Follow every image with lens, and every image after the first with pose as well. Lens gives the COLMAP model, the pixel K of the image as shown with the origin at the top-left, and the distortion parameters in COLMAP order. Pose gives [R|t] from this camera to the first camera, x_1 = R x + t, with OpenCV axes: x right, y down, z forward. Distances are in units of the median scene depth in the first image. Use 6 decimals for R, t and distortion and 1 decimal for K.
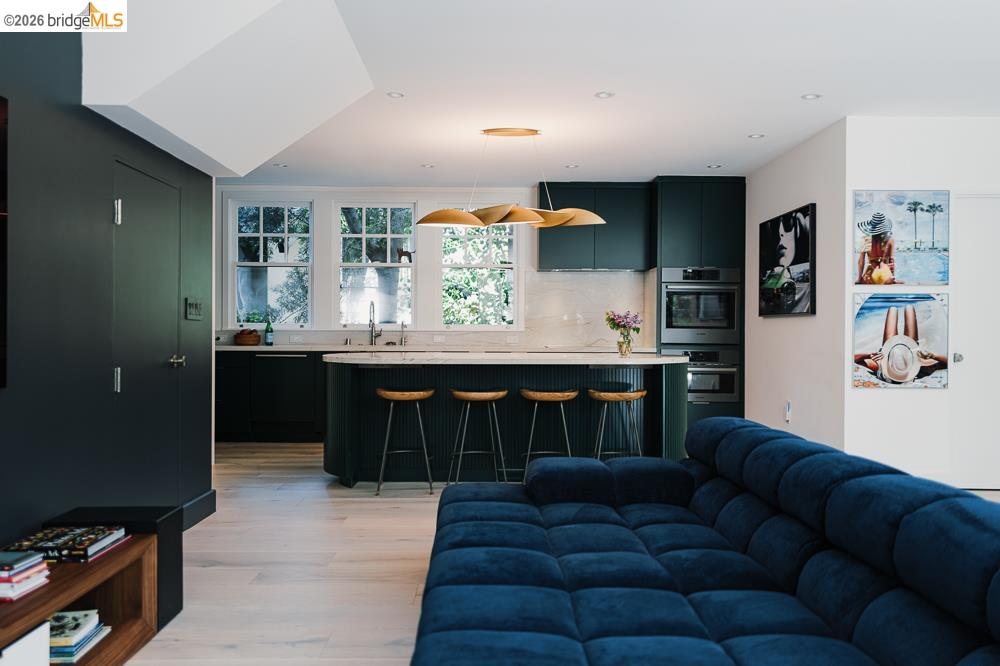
lens RADIAL K [[788.7, 0, 498.3], [0, 788.7, 330.8], [0, 0, 1]] dist [-0.041643, 0.071115]
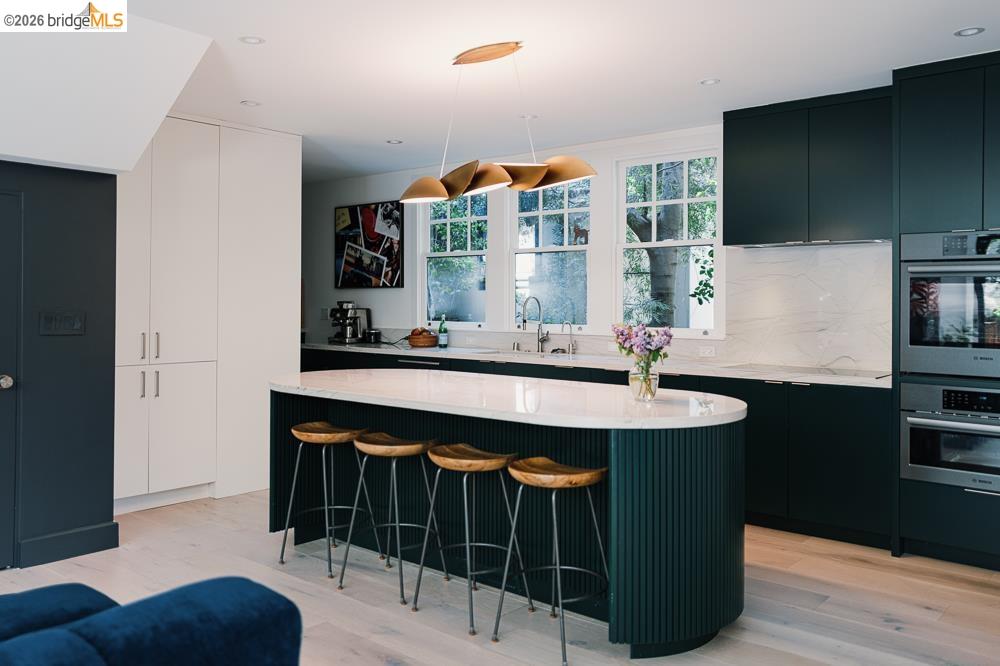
lens RADIAL K [[829.1, 0, 501.8], [0, 829.1, 296.6], [0, 0, 1]] dist [-0.007669, -0.003723]
pose [[0.743477, -0.004365, -0.668747, 0.439984], [-0.002217, 0.999957, -0.008992, -0.035576], [0.668757, 0.008168, 0.743436, 0.434256]]
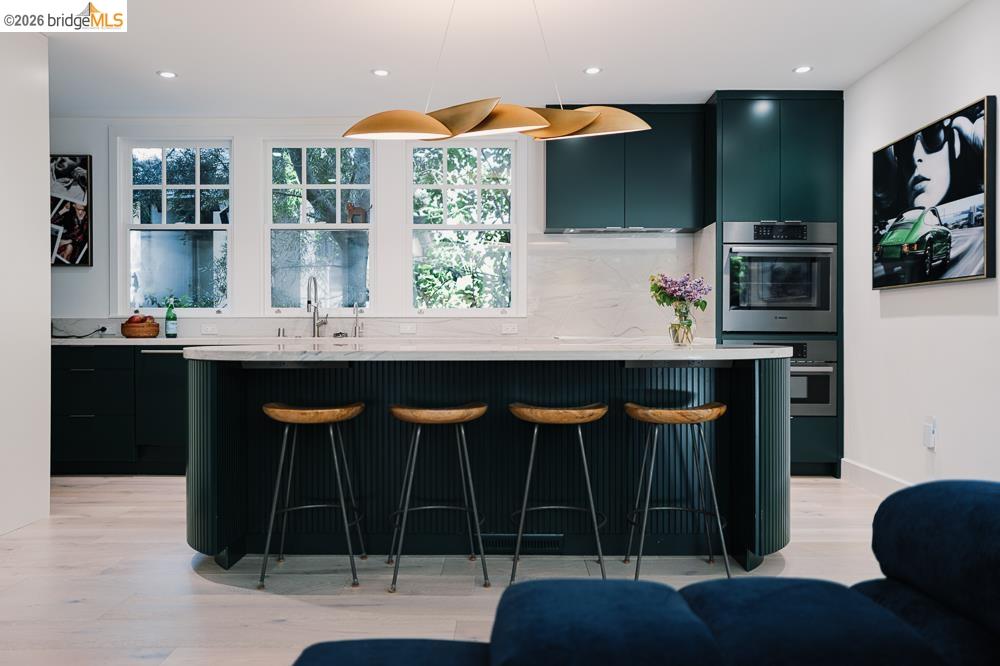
lens RADIAL K [[788.7, 0, 498.5], [0, 788.7, 336.0], [0, 0, 1]] dist [-0.041643, 0.071115]
pose [[0.999800, -0.004659, -0.019434, 0.026437], [0.004752, 0.999978, 0.004718, 0.017574], [0.019412, -0.004810, 0.999800, 0.342947]]
